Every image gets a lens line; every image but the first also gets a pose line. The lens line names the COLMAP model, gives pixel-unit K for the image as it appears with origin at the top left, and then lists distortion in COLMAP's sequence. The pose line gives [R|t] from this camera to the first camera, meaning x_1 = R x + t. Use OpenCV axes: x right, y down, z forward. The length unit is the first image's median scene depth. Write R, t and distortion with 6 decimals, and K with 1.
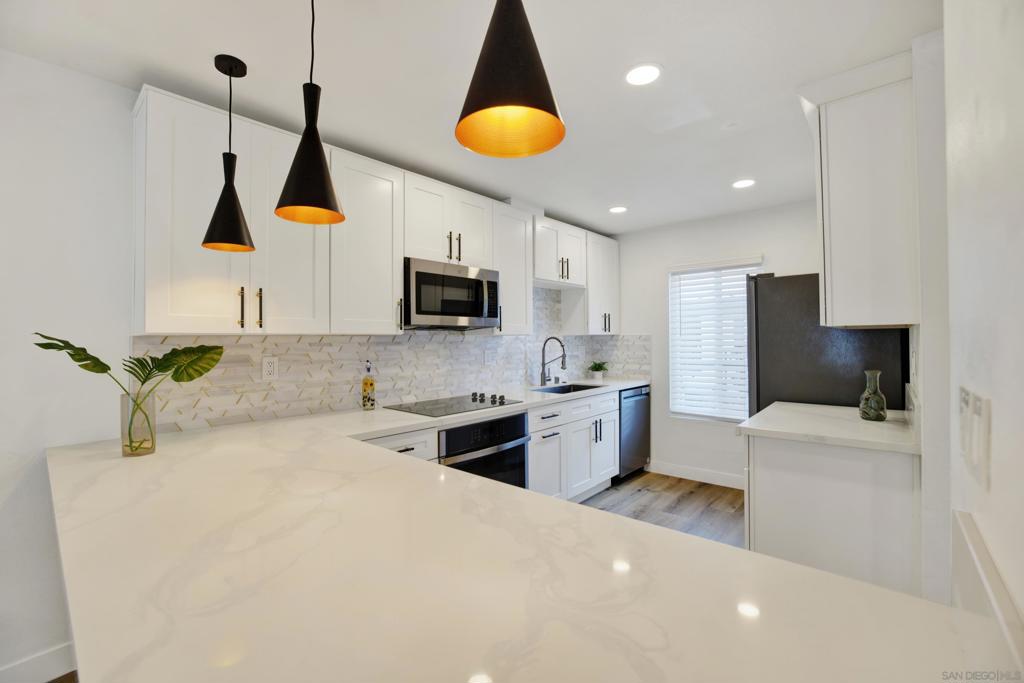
lens RADIAL K [[441.4, 0, 512.7], [0, 441.4, 335.2], [0, 0, 1]] dist [-0.014270, 0.000288]
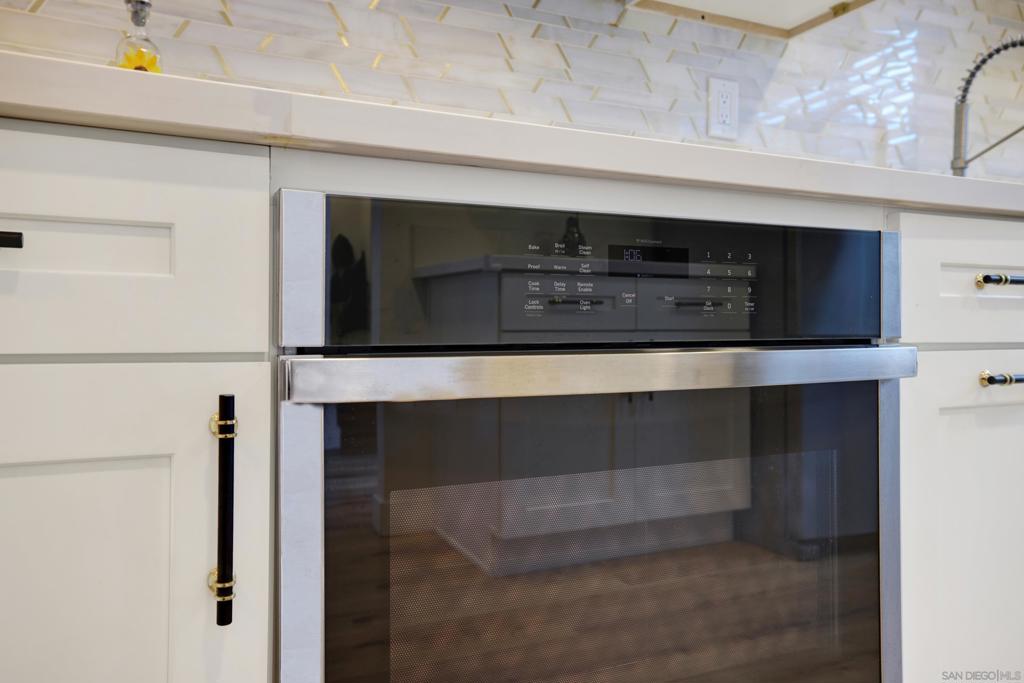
lens RADIAL K [[795.6, 0, 498.9], [0, 795.6, 341.8], [0, 0, 1]] dist [0.015113, 0.002197]
pose [[0.915587, 0.006319, -0.402070, 0.014503], [-0.002077, 0.999938, 0.010984, 0.209024], [0.402114, -0.009222, 0.915543, 0.581357]]
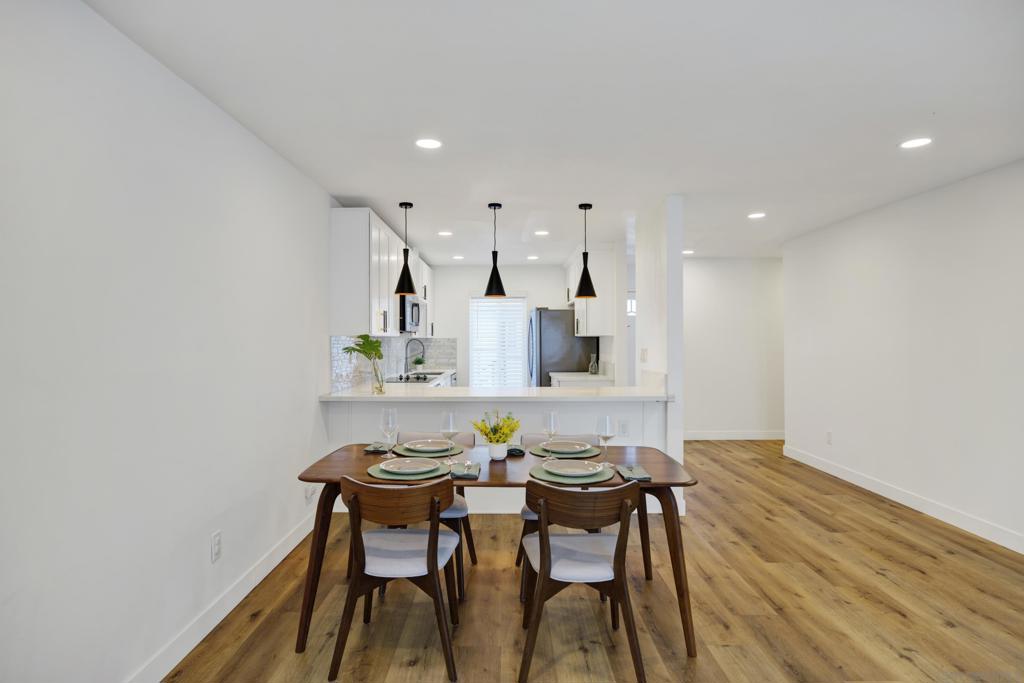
lens RADIAL K [[573.4, 0, 513.9], [0, 573.4, 309.4], [0, 0, 1]] dist [0.029597, 0.001105]
pose [[0.739121, 0.041732, 0.672278, -1.146901], [-0.007789, 0.998542, -0.053421, 0.006208], [-0.673527, 0.034248, 0.738368, -0.733988]]
